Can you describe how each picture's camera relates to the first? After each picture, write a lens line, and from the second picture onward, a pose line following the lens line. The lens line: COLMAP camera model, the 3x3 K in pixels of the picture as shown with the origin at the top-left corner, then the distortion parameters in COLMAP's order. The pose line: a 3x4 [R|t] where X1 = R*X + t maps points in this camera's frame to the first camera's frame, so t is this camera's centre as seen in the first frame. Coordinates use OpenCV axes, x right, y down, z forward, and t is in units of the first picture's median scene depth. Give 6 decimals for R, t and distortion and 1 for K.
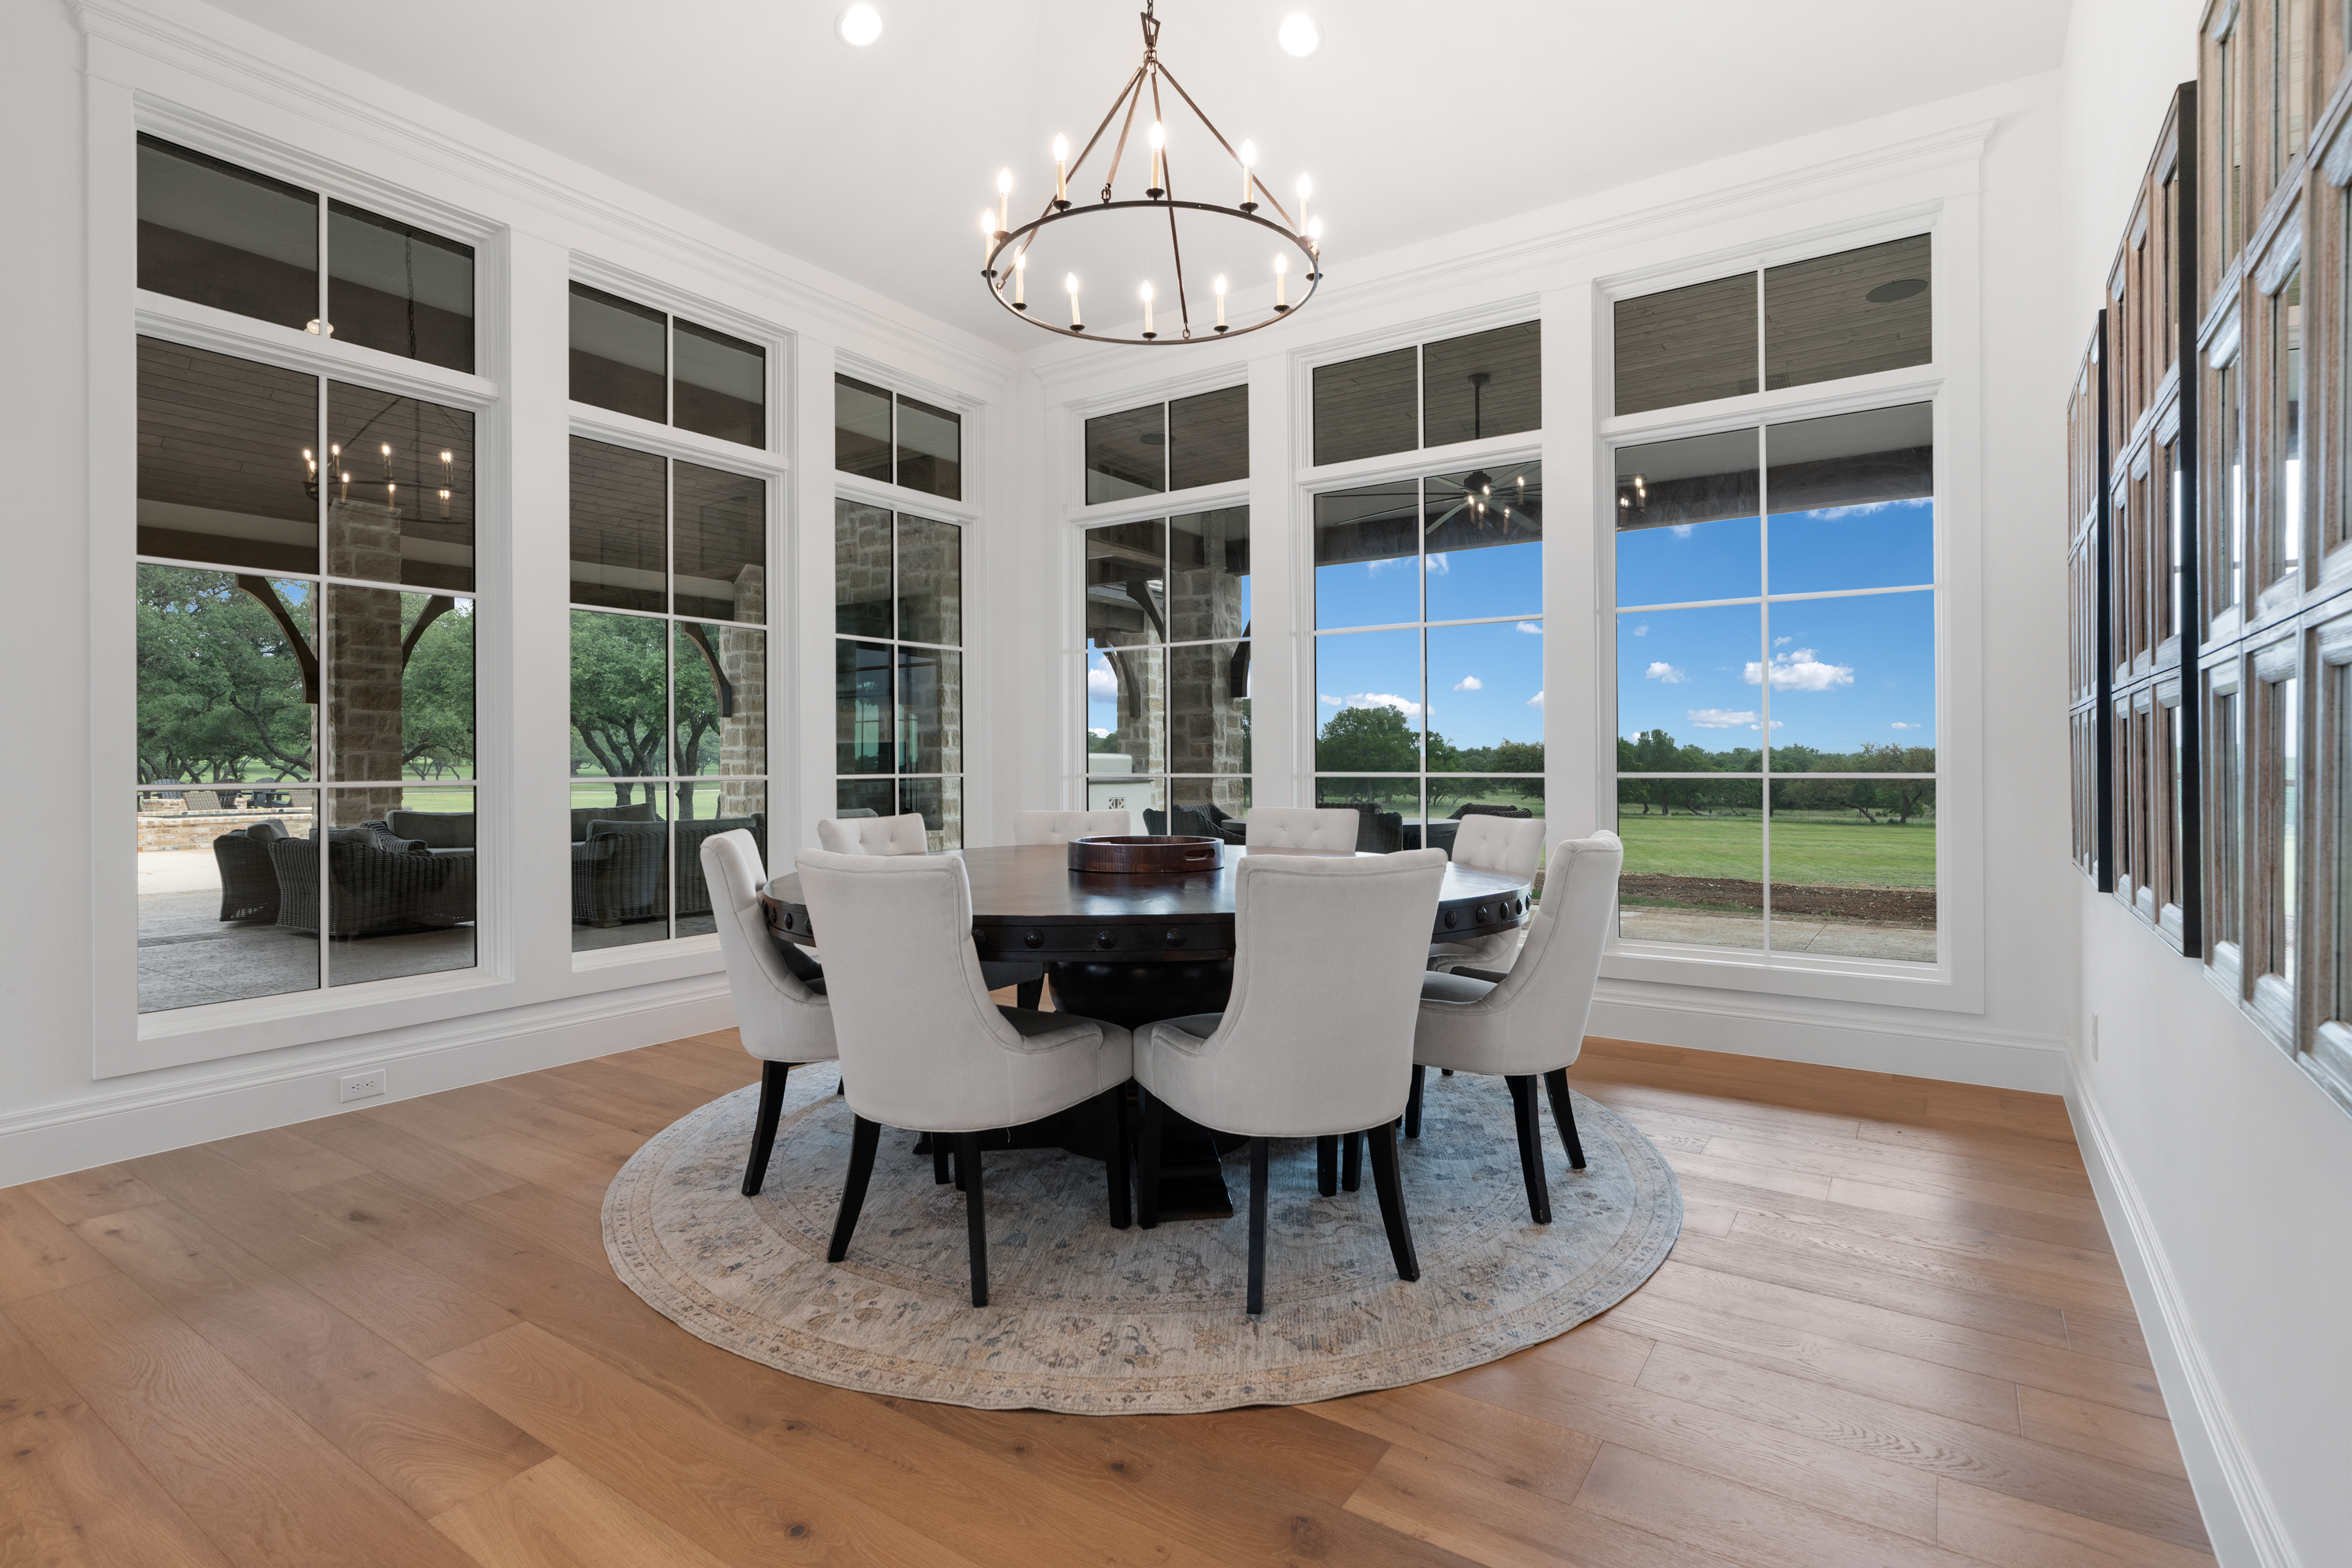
lens RADIAL K [[1144.9, 0, 1175.8], [0, 1144.9, 763.3], [0, 0, 1]] dist [-0.000320, 0.000928]
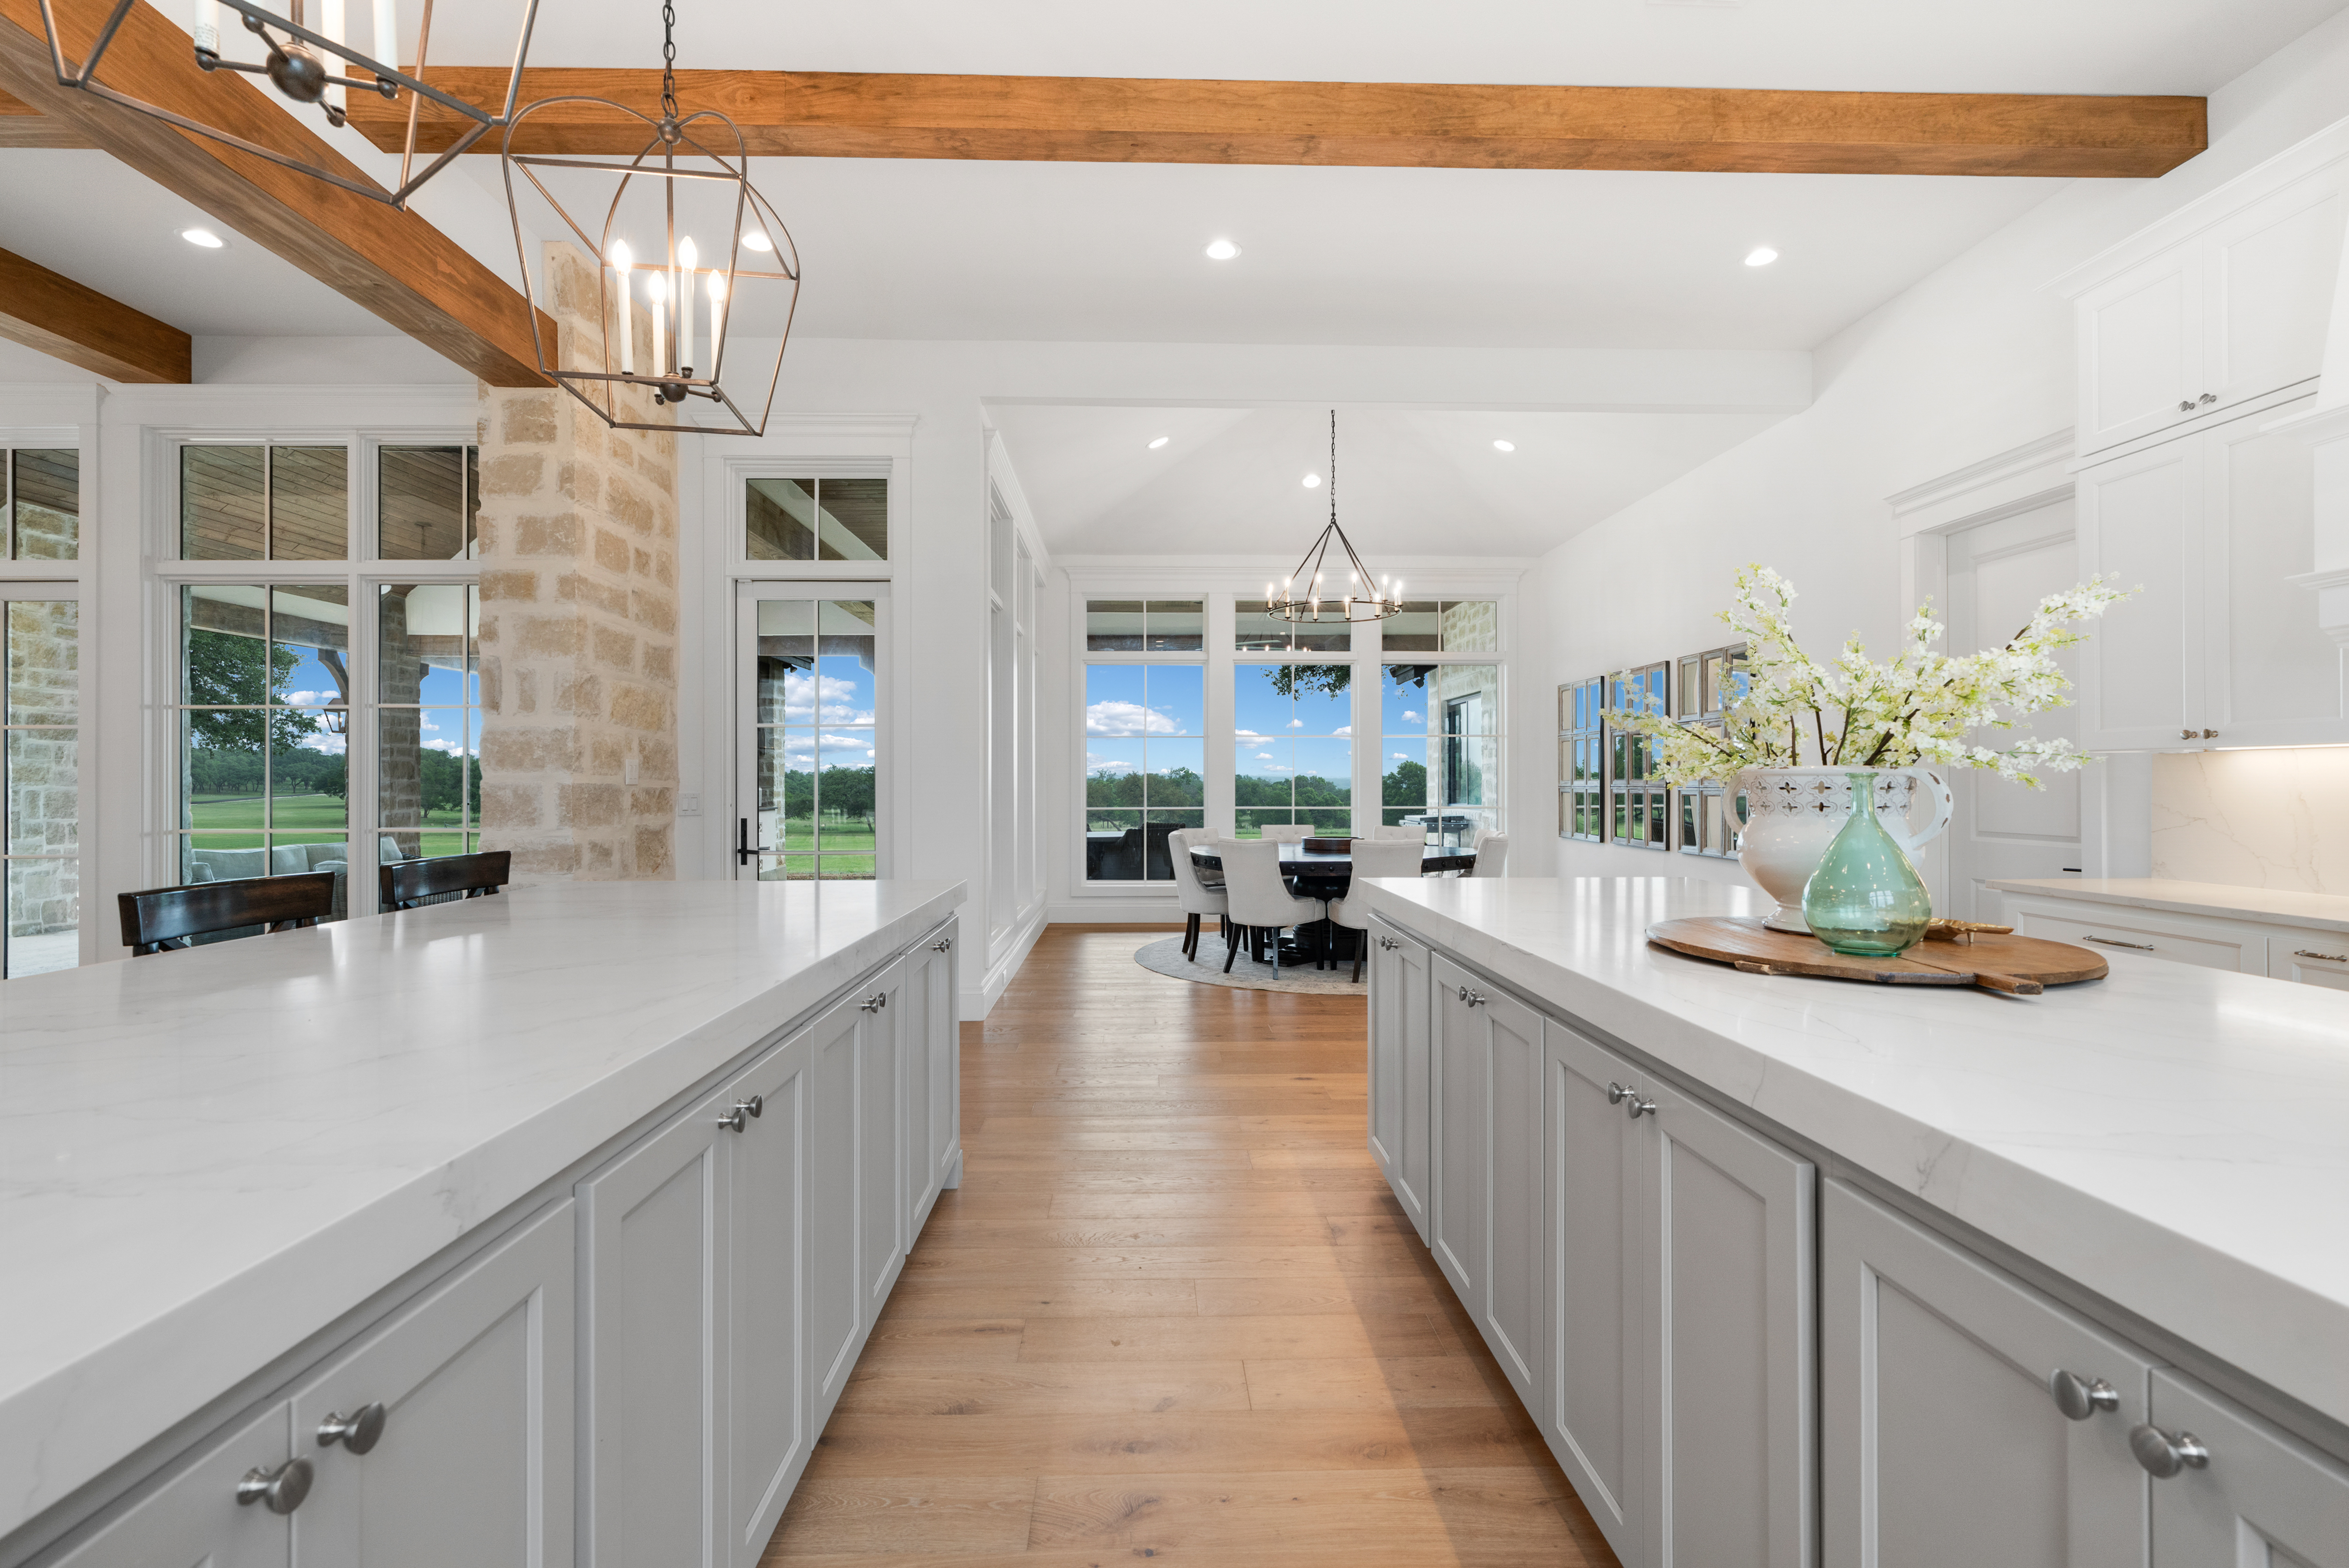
lens RADIAL K [[1072.1, 0, 1176.3], [0, 1072.1, 785.6], [0, 0, 1]] dist [-0.008043, 0.004840]
pose [[0.811980, -0.004214, 0.583670, -2.122816], [-0.001312, 0.999958, 0.009046, -0.085536], [-0.583684, -0.008111, 0.811941, -0.891370]]
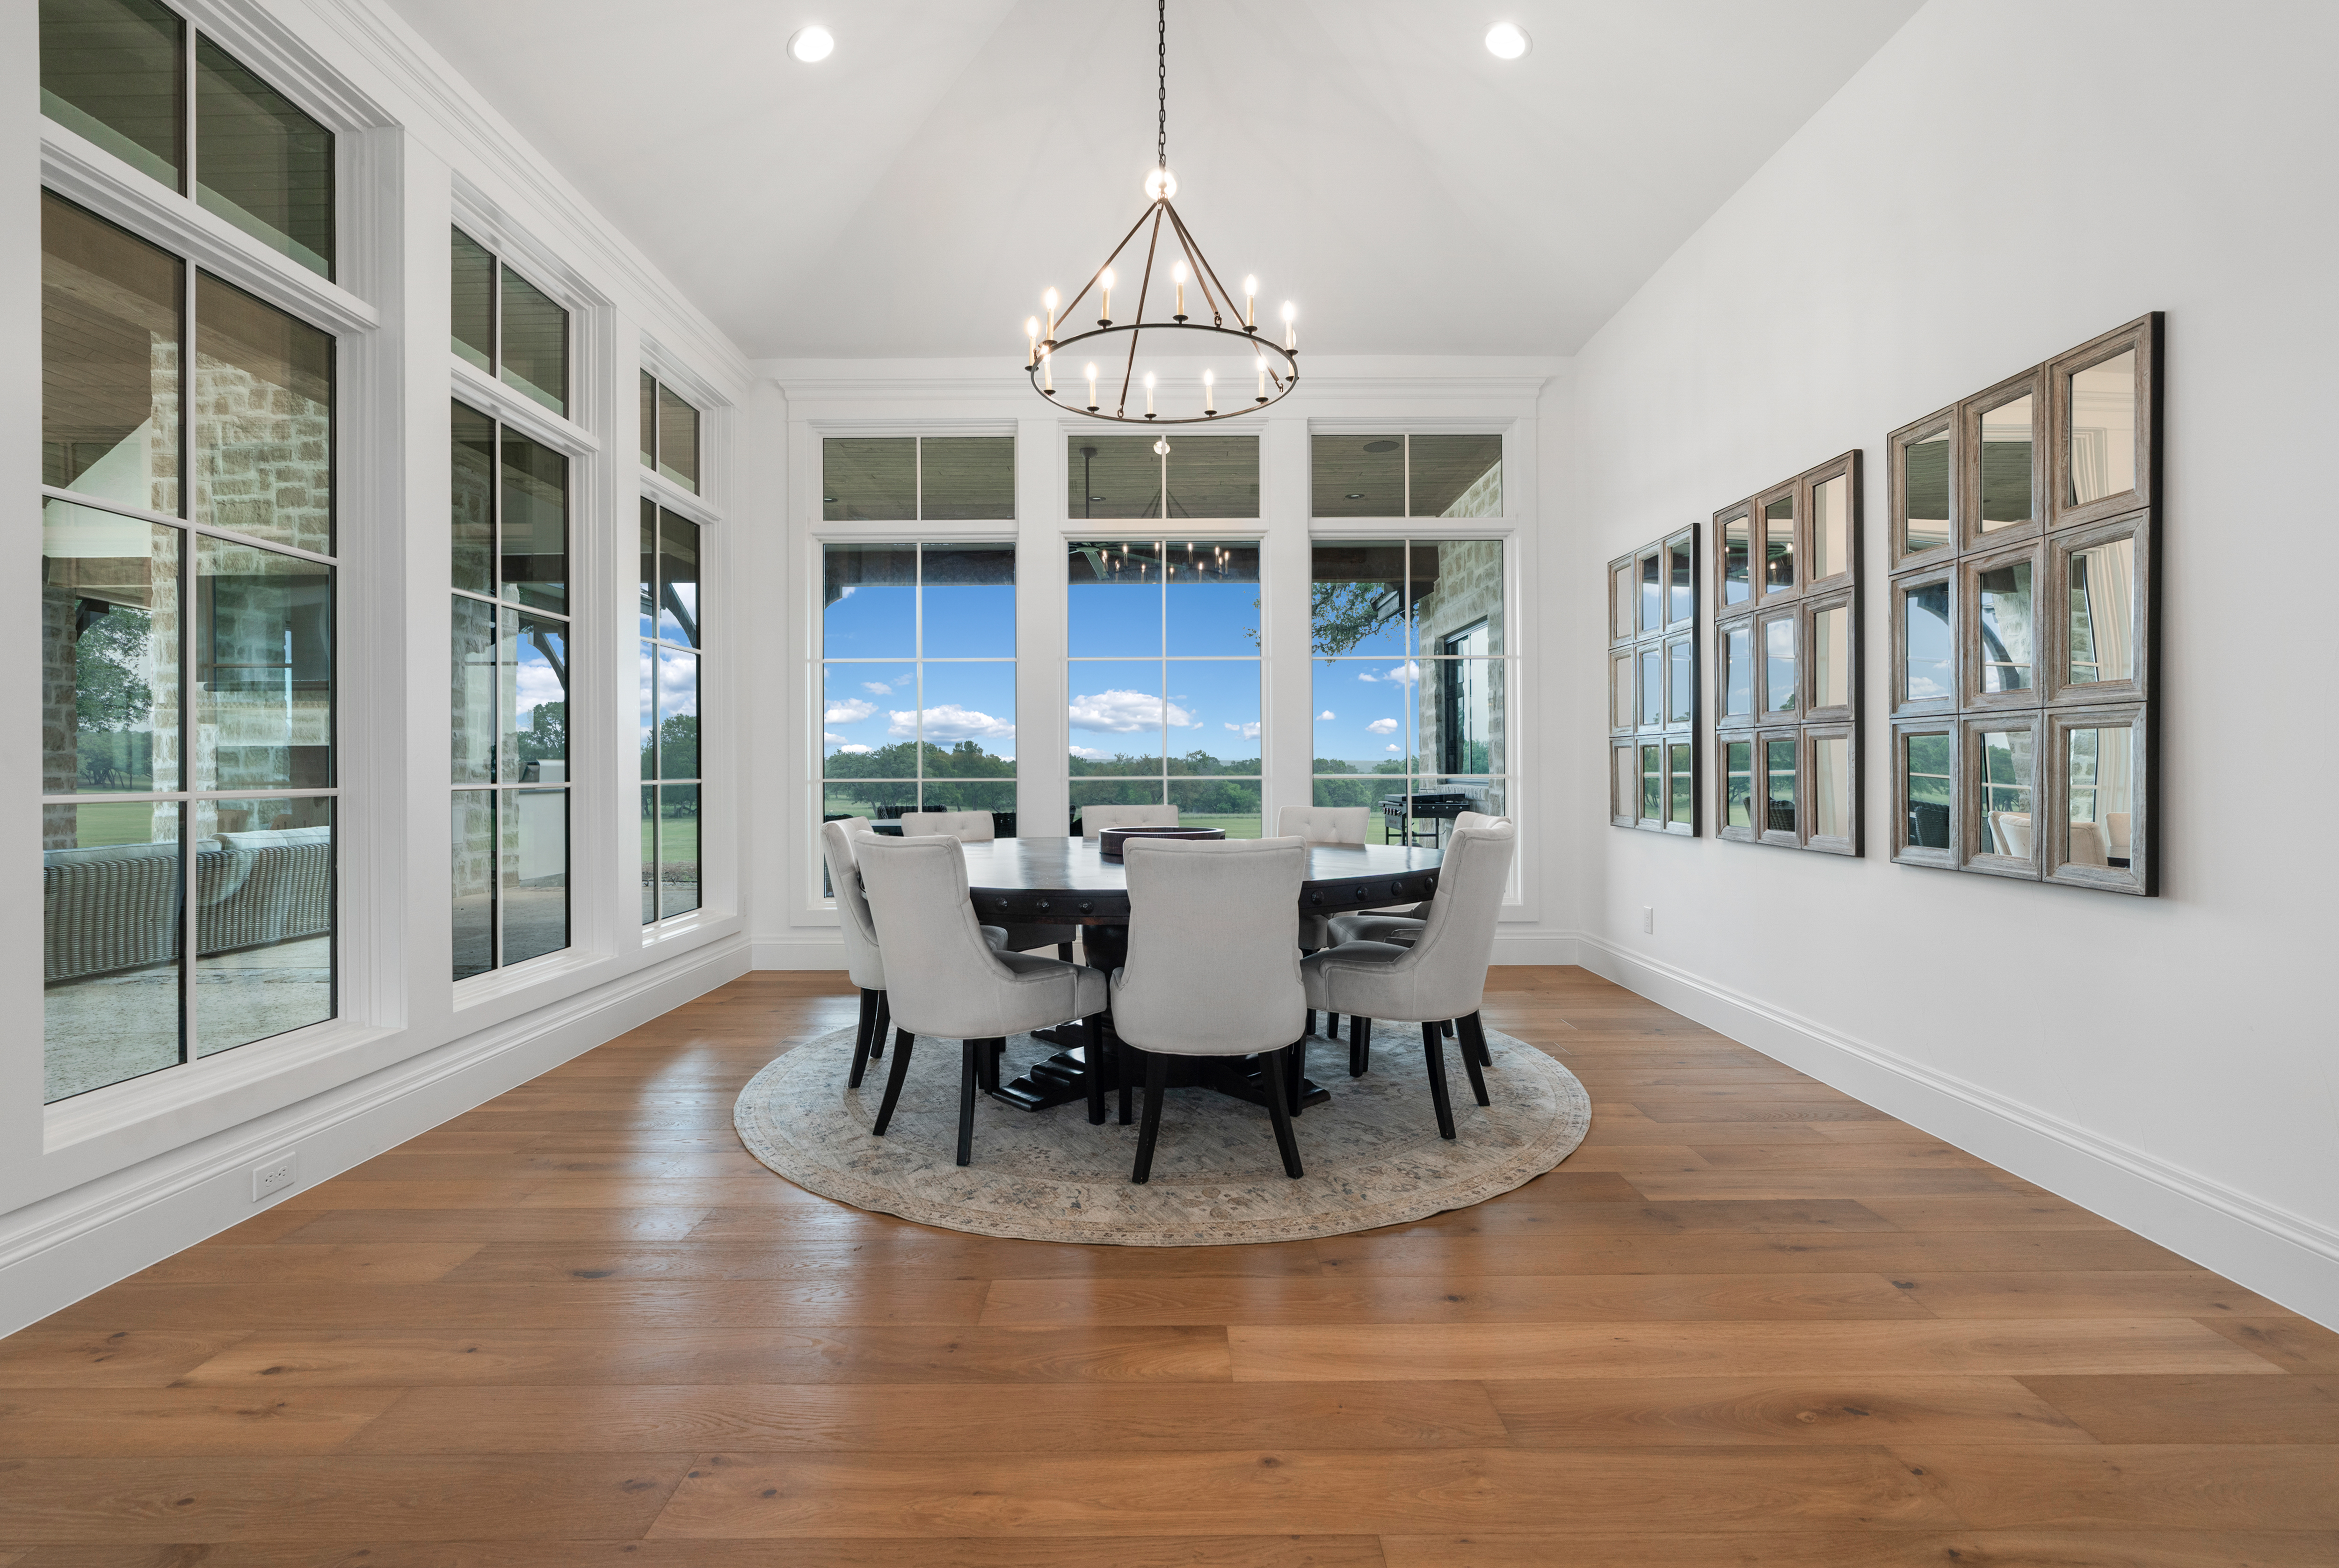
lens RADIAL K [[1067.5, 0, 1172.1], [0, 1067.5, 771.1], [0, 0, 1]] dist [-0.008043, 0.004840]
pose [[0.823685, -0.002693, 0.567041, -0.848023], [0.001733, 0.999996, 0.002233, 0.000903], [-0.567045, -0.000857, 0.823687, 0.058079]]
